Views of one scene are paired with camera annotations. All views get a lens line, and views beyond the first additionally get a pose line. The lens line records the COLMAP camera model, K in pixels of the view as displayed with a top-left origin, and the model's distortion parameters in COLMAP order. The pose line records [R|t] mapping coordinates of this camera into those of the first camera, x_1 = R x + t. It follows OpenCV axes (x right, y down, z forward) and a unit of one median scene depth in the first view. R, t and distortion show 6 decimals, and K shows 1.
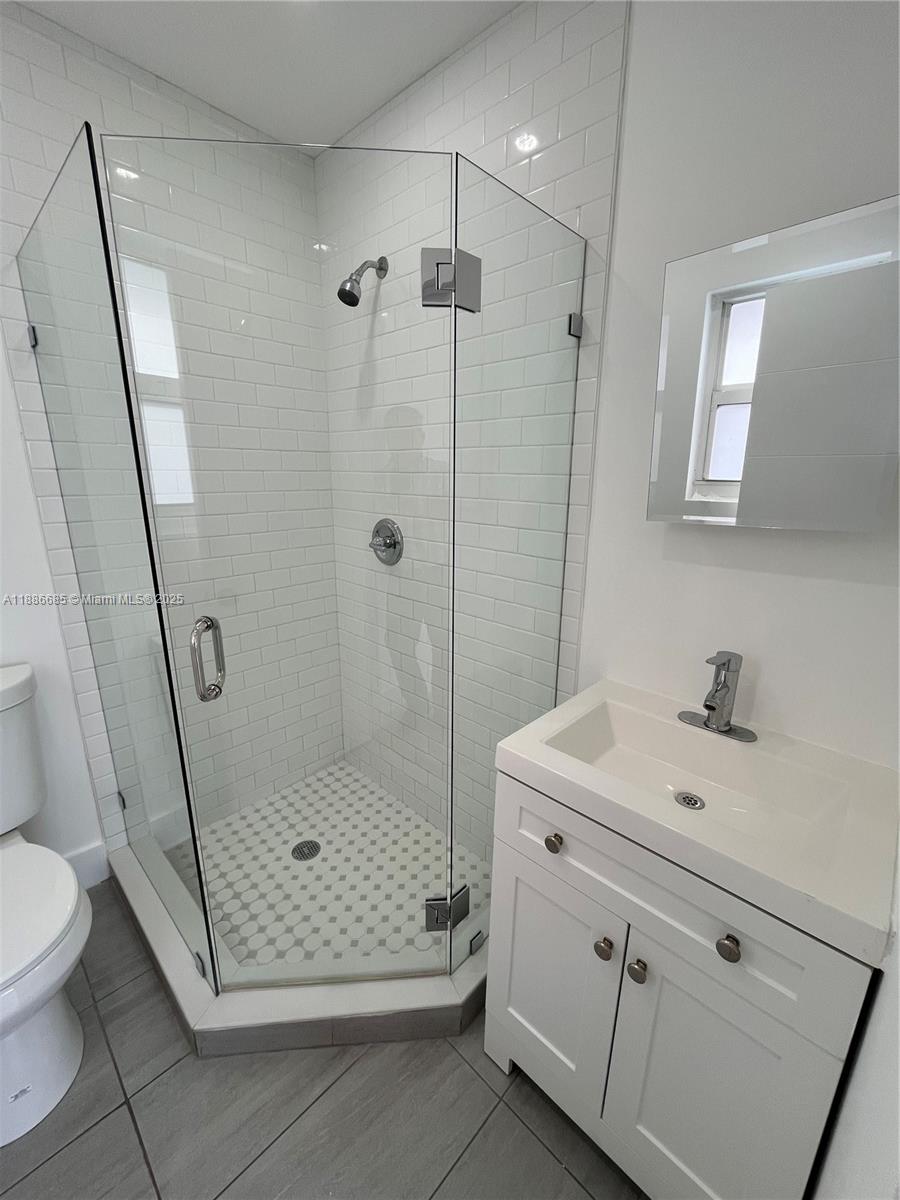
lens RADIAL K [[488.4, 0, 448.9], [0, 488.4, 599.2], [0, 0, 1]] dist [-0.002463, 0.000187]
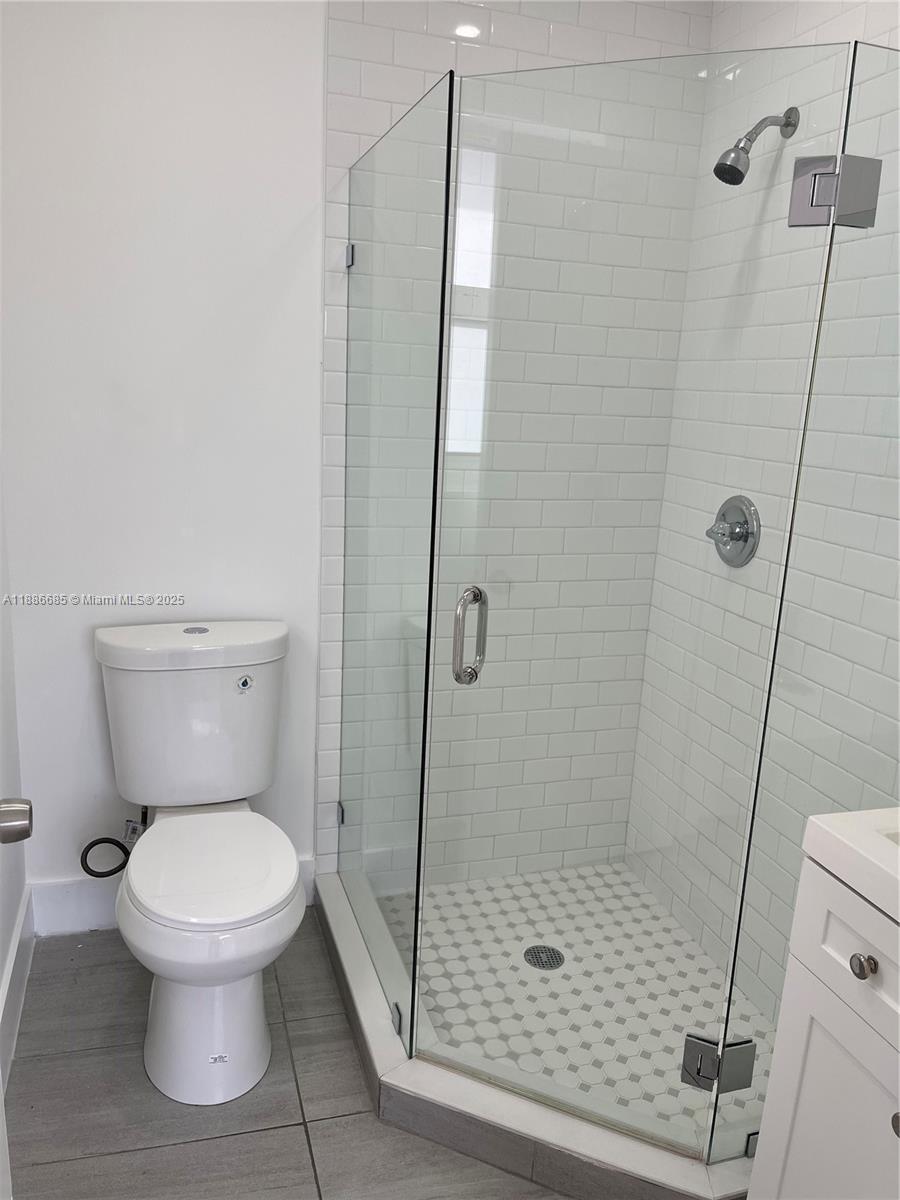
lens RADIAL K [[906.5, 0, 446.7], [0, 906.5, 599.0], [0, 0, 1]] dist [0.050195, -0.049611]
pose [[0.873866, 0.141797, -0.465029, 0.134816], [-0.161803, 0.986818, -0.003153, 0.045081], [0.458452, 0.077999, 0.885290, -0.288180]]
